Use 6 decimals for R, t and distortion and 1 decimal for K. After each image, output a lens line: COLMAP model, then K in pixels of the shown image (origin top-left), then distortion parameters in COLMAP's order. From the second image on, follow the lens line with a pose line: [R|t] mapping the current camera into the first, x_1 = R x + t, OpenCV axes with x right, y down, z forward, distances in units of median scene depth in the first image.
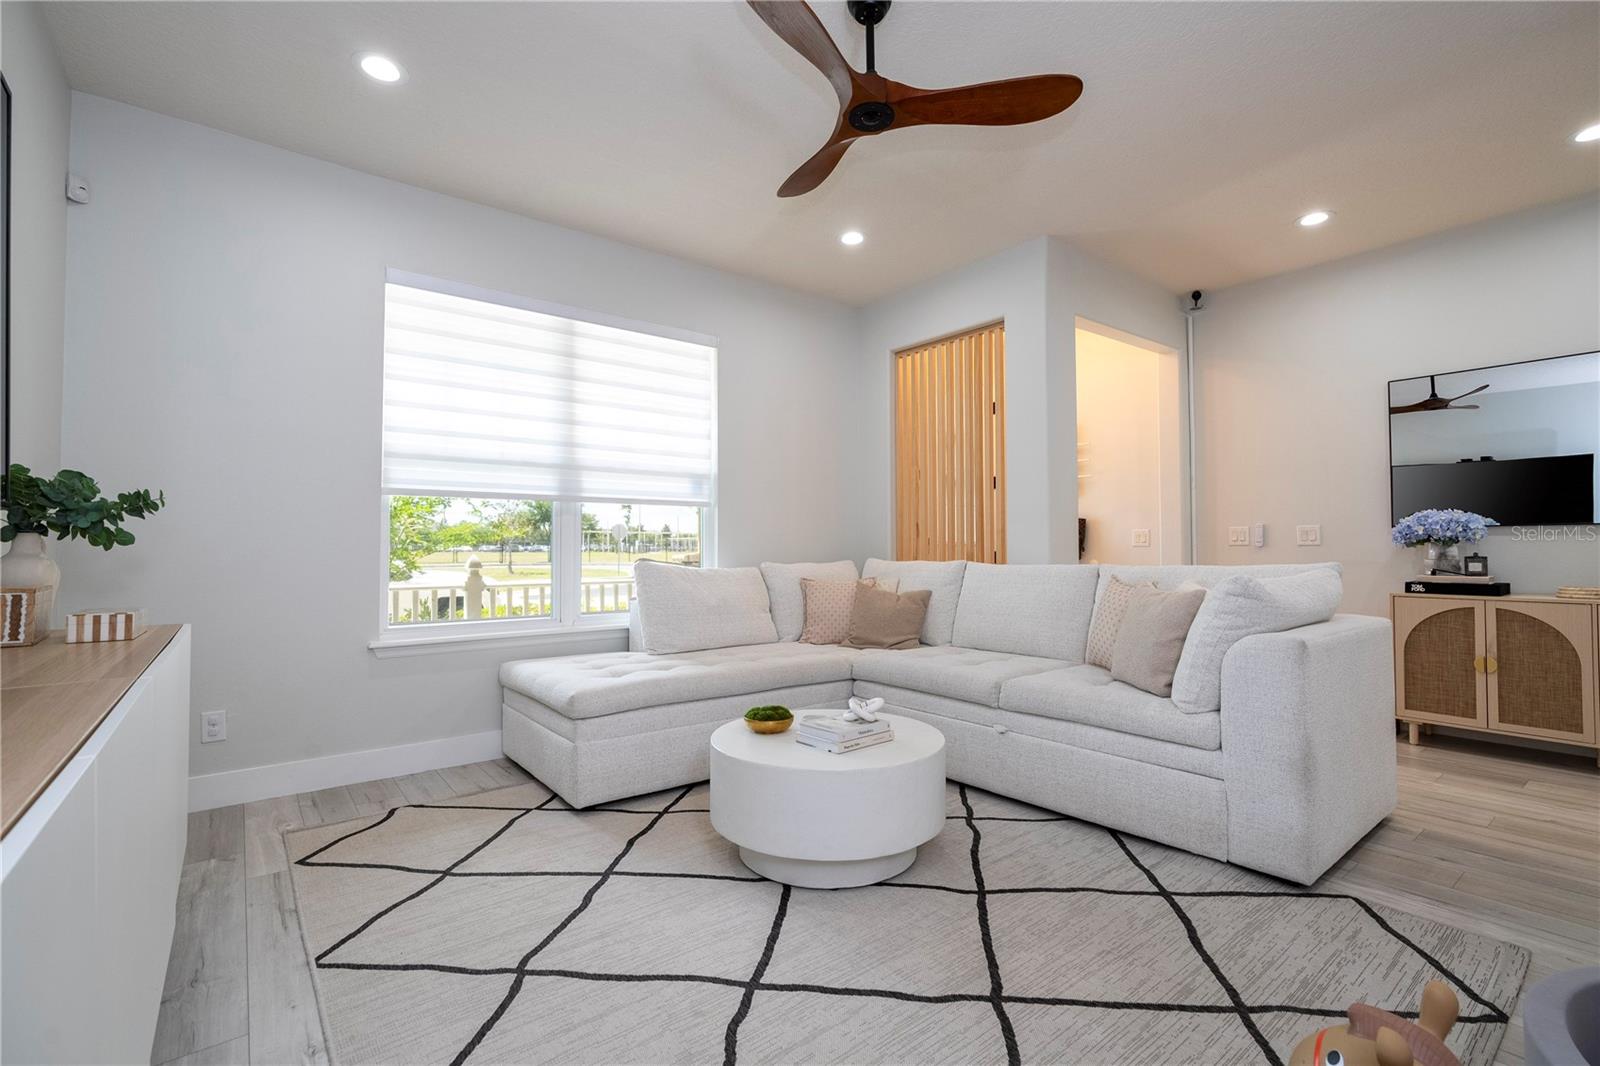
lens RADIAL K [[718.6, 0, 814.4], [0, 718.6, 532.1], [0, 0, 1]] dist [-0.002932, -0.000270]
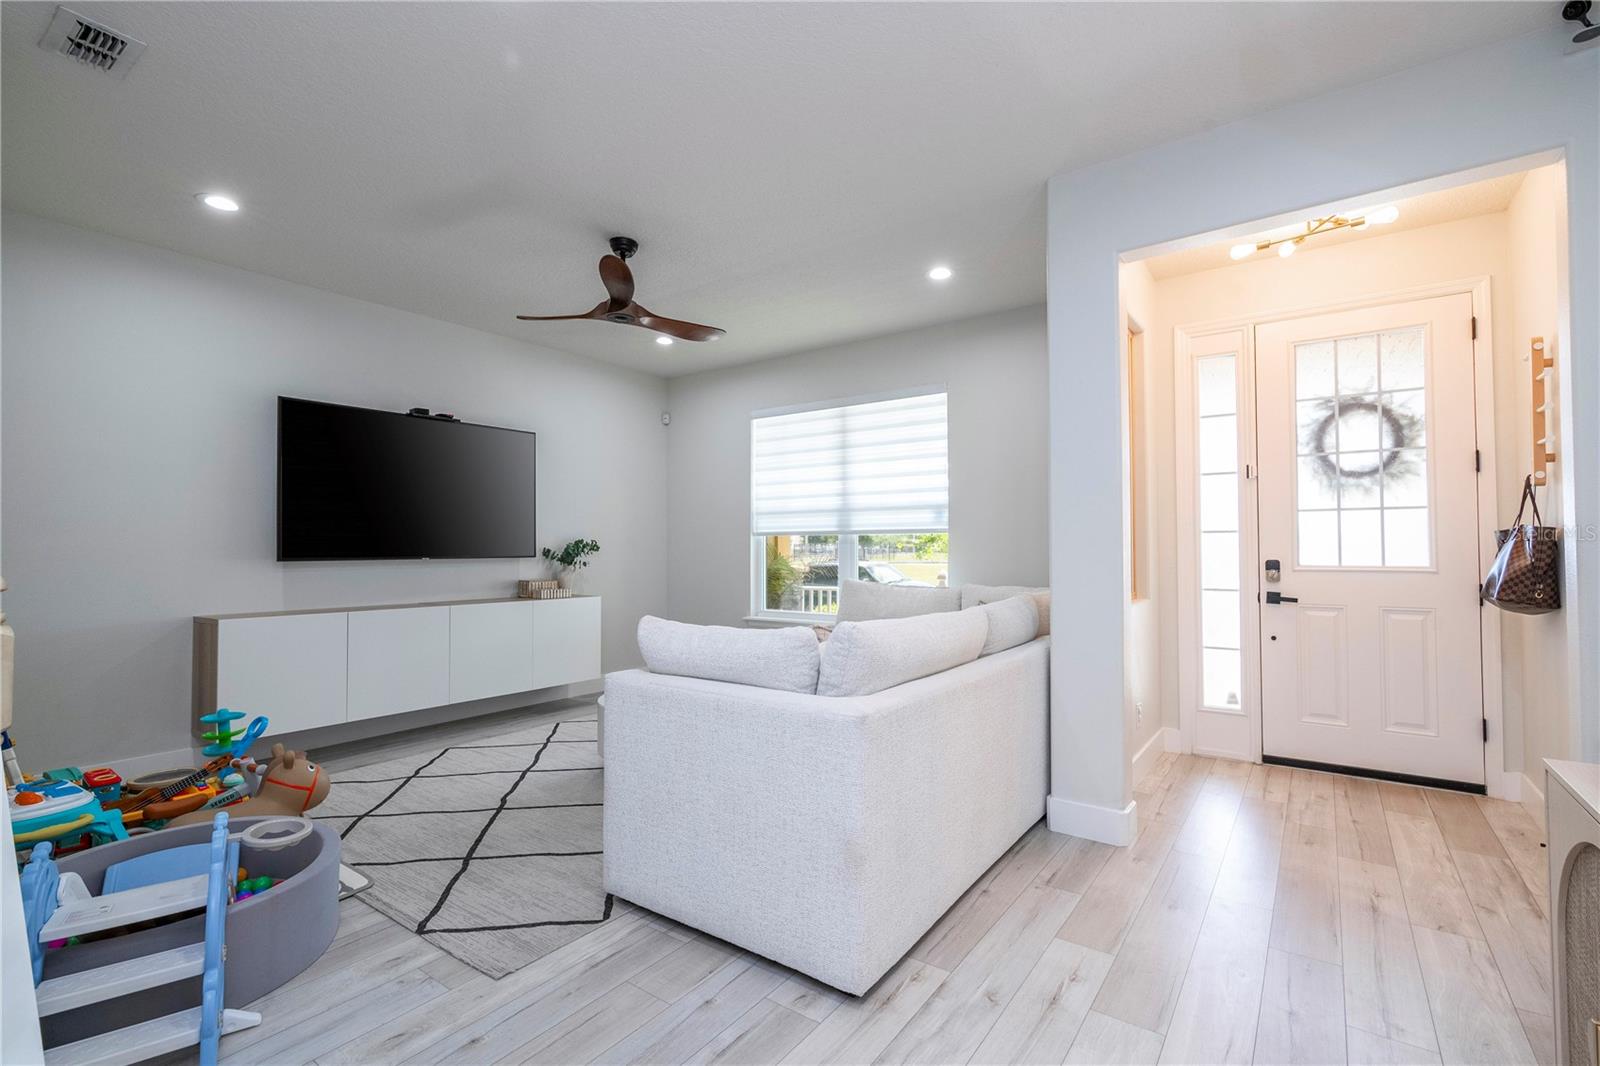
lens RADIAL K [[716.8, 0, 803.0], [0, 716.8, 529.4], [0, 0, 1]] dist [0.001576, 0.003972]
pose [[0.267523, -0.022420, -0.963291, 1.167824], [0.025247, 0.999549, -0.016252, -0.035939], [0.963221, -0.019973, 0.267968, 0.622695]]
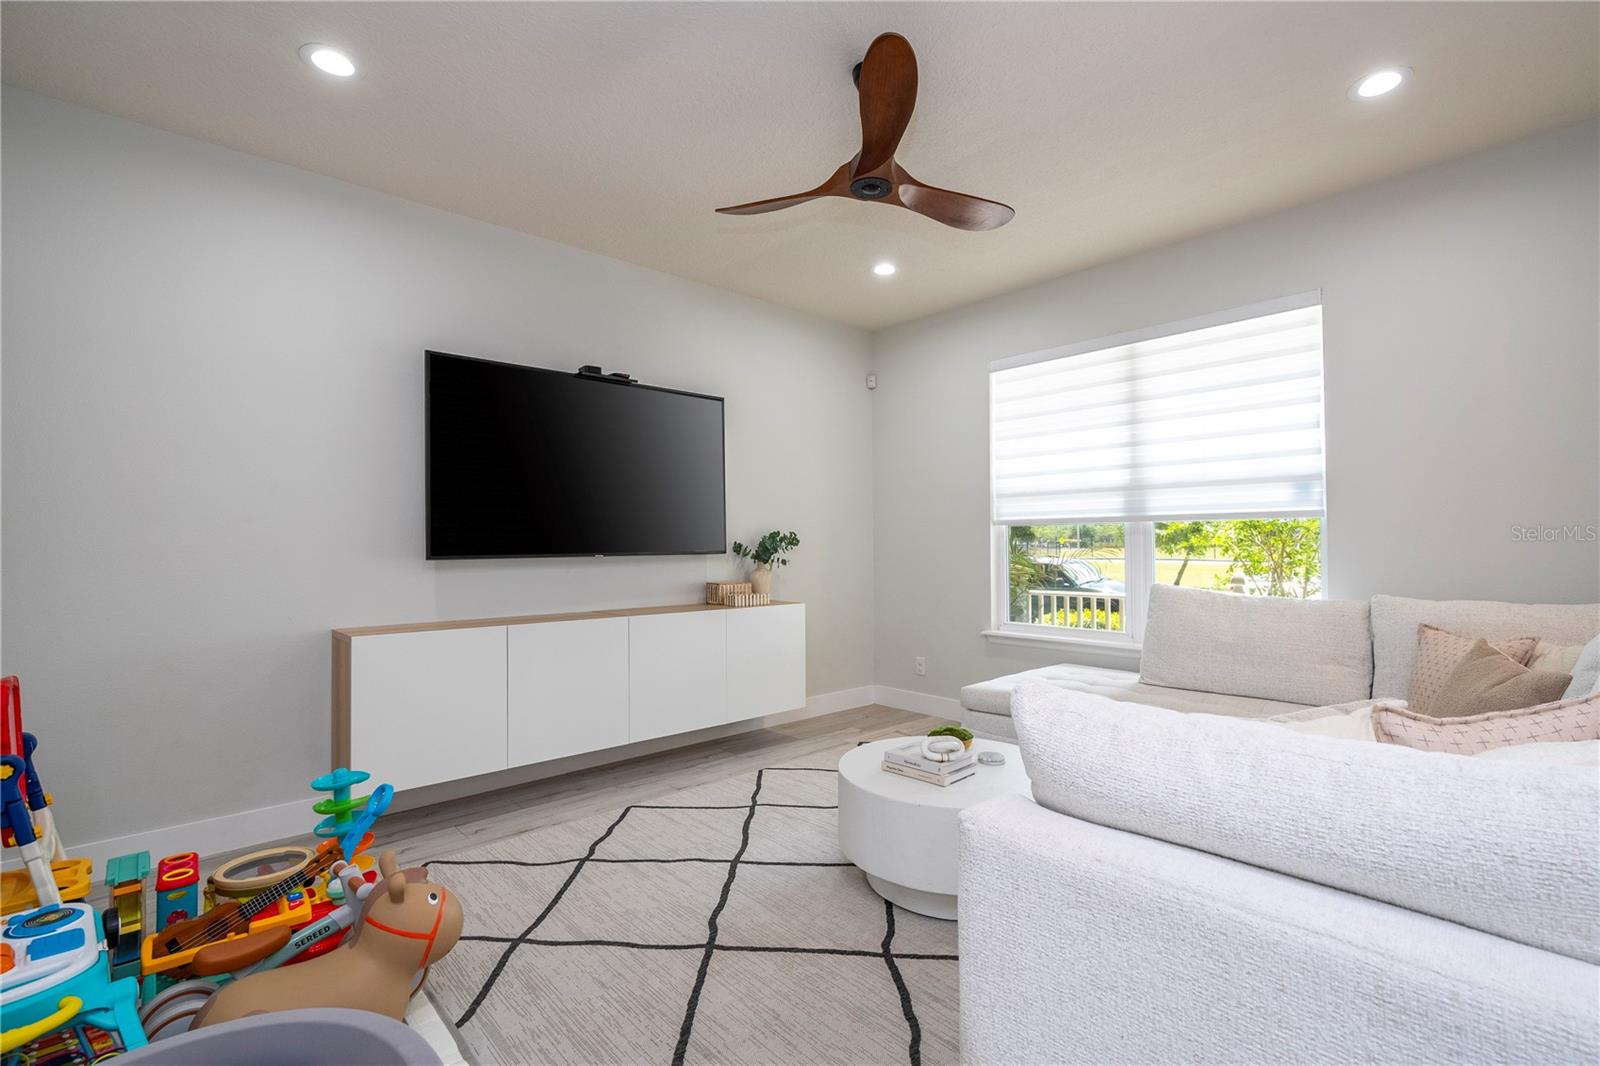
lens RADIAL K [[716.8, 0, 803.0], [0, 716.8, 529.4], [0, 0, 1]] dist [0.001576, 0.003972]
pose [[0.063976, -0.016486, -0.997815, 0.751913], [0.030036, 0.999442, -0.014587, -0.035341], [0.997499, -0.029037, 0.064436, 0.532057]]
